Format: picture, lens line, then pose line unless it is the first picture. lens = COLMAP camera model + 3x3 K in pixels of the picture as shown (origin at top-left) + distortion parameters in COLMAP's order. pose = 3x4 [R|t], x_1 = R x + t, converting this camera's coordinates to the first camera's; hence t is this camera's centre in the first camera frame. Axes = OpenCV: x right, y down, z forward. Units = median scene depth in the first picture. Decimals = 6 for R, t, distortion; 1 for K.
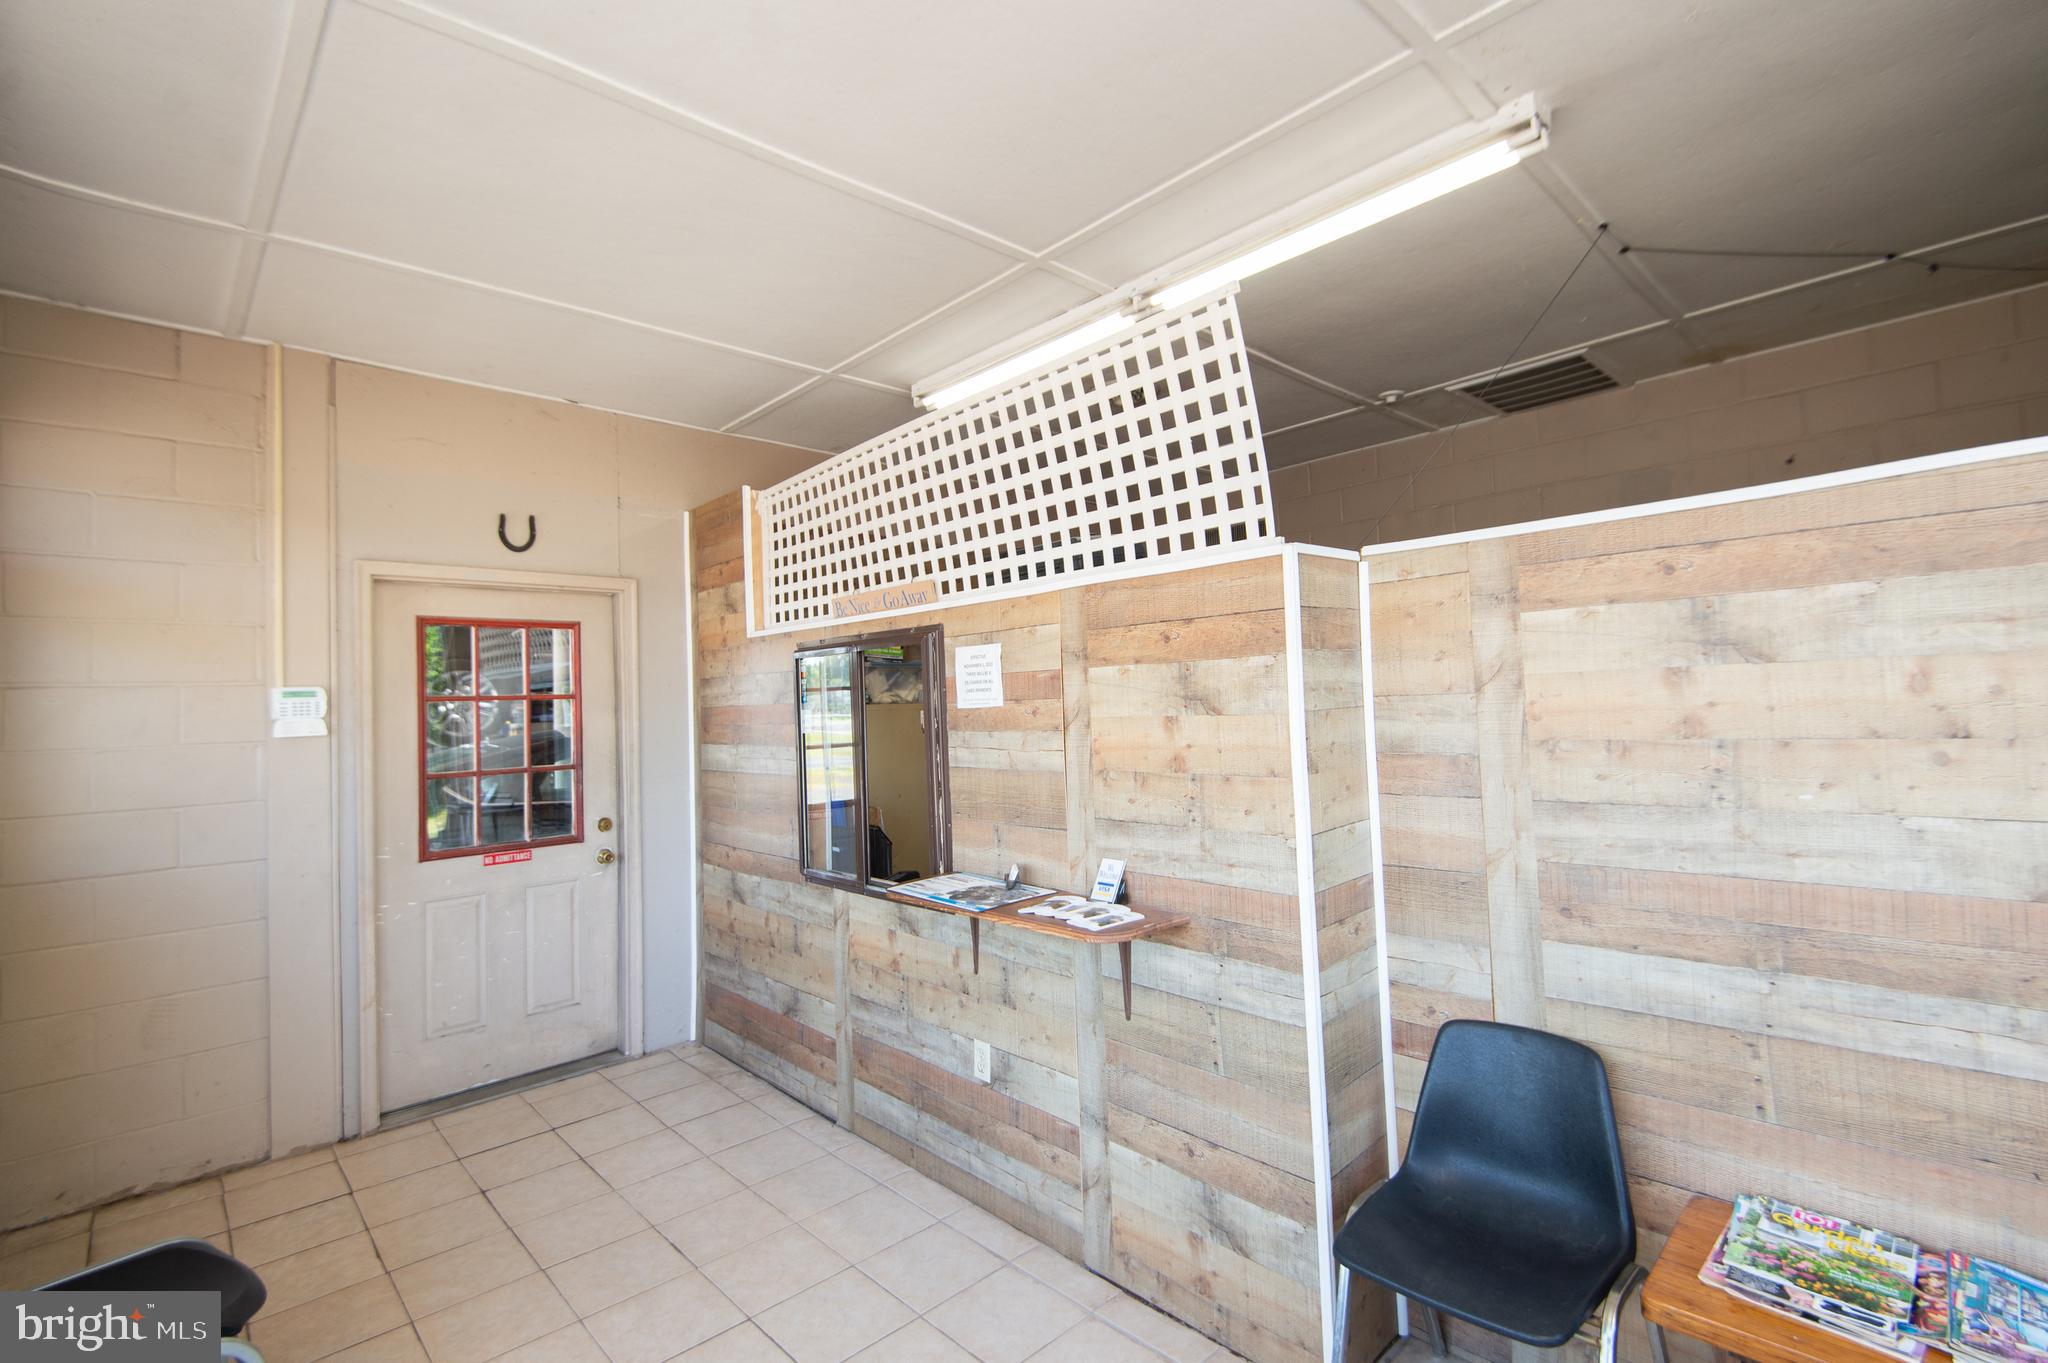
lens RADIAL K [[921.2, 0, 1034.5], [0, 921.2, 677.4], [0, 0, 1]] dist [0.021934, -0.015669]
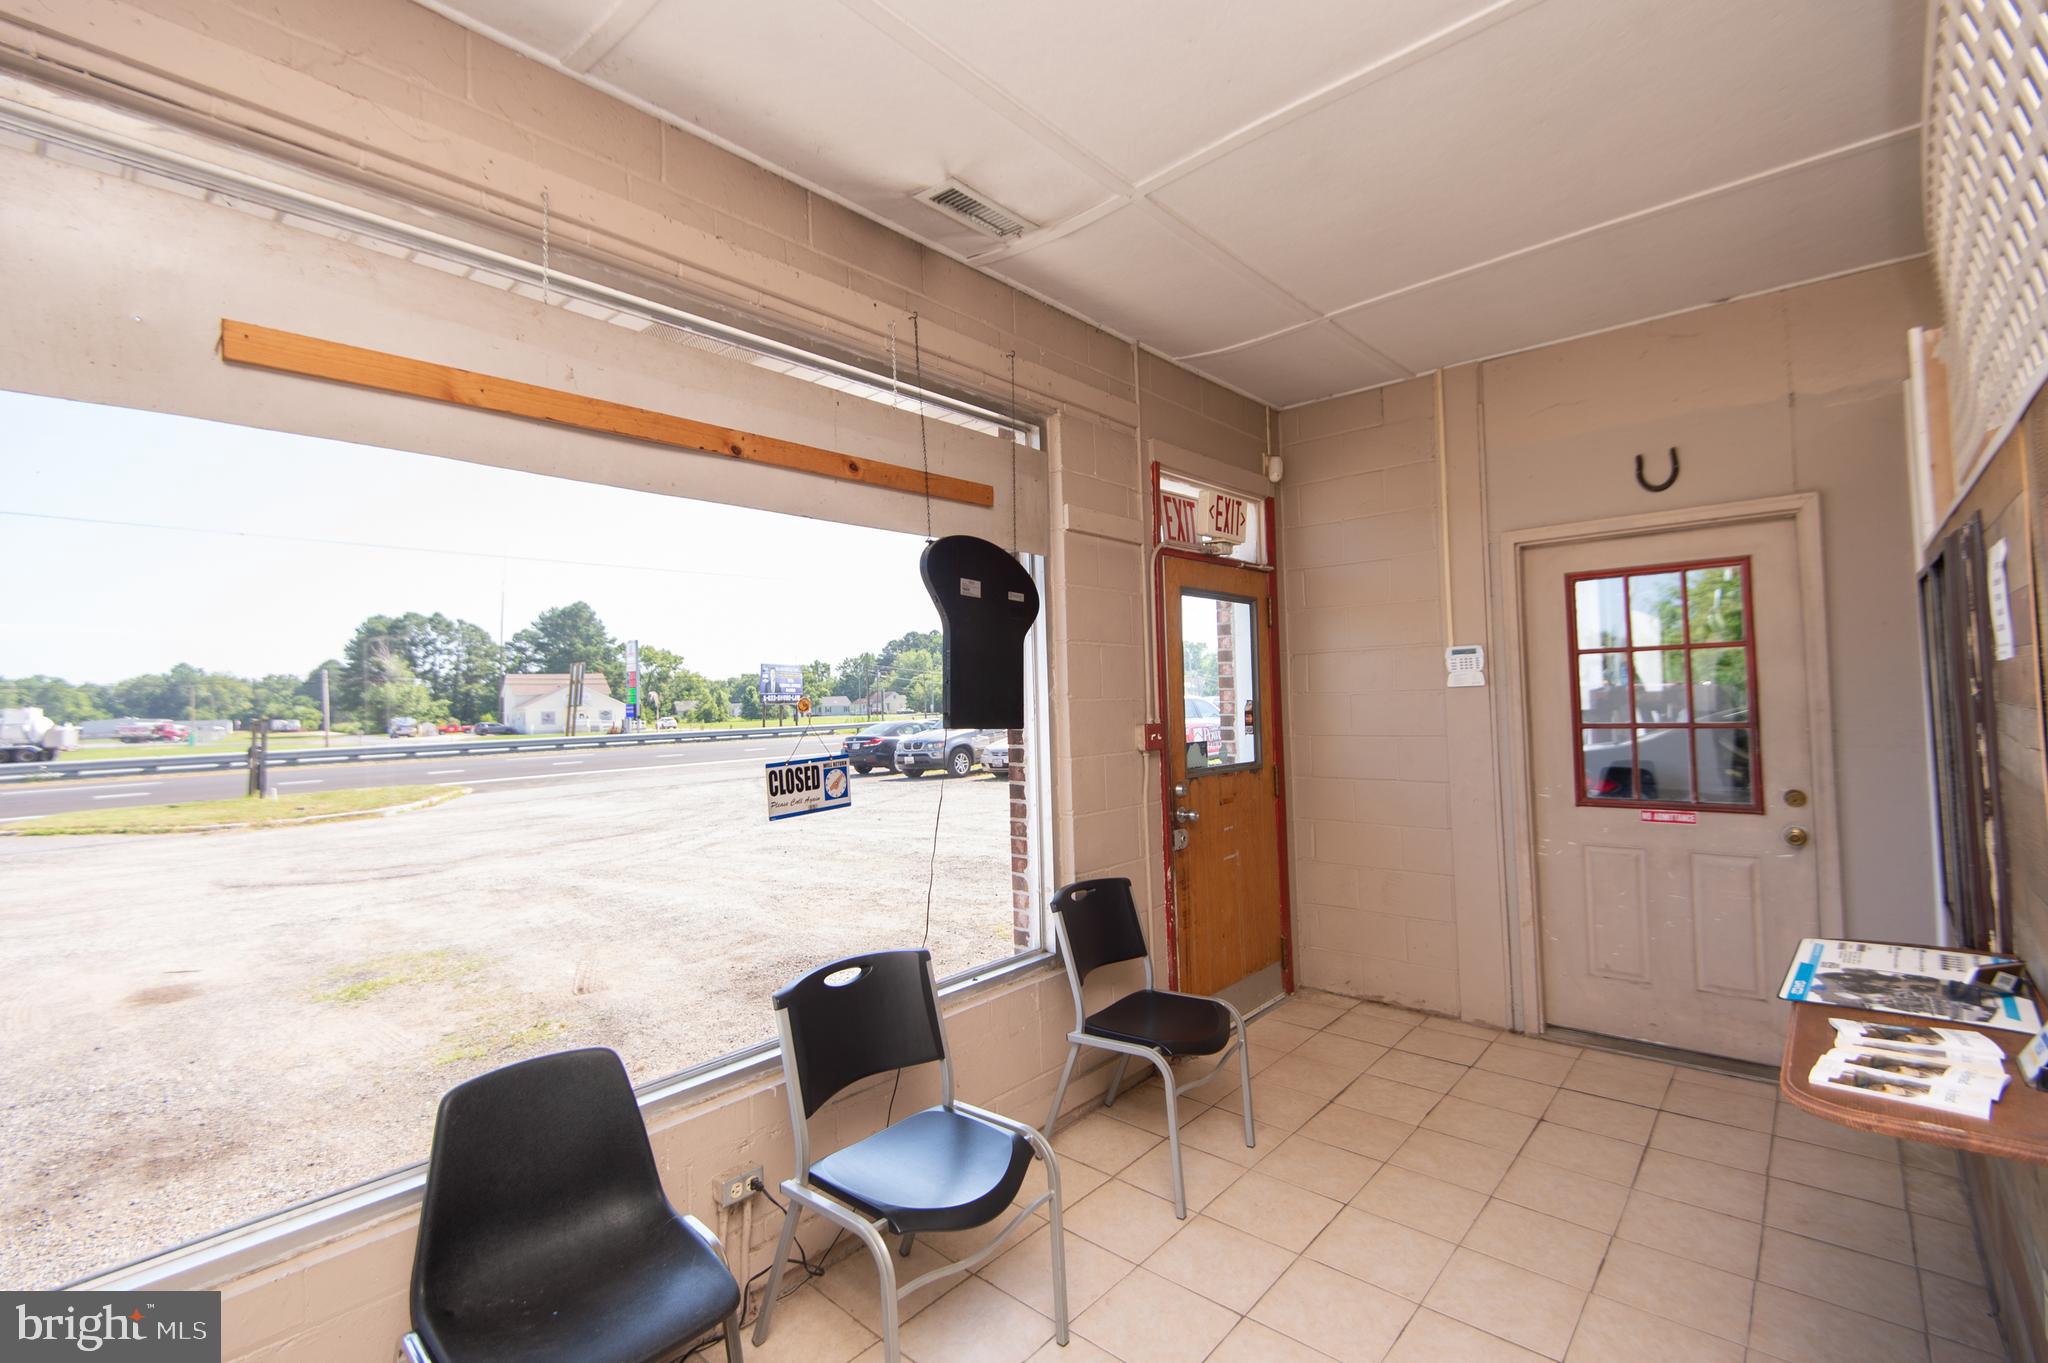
lens RADIAL K [[921.2, 0, 1034.5], [0, 921.2, 677.4], [0, 0, 1]] dist [0.021934, -0.015669]
pose [[0.090762, 0.012086, -0.995799, 0.346732], [0.057663, 0.998185, 0.017370, -0.001743], [0.994202, -0.058998, 0.089901, 0.309036]]
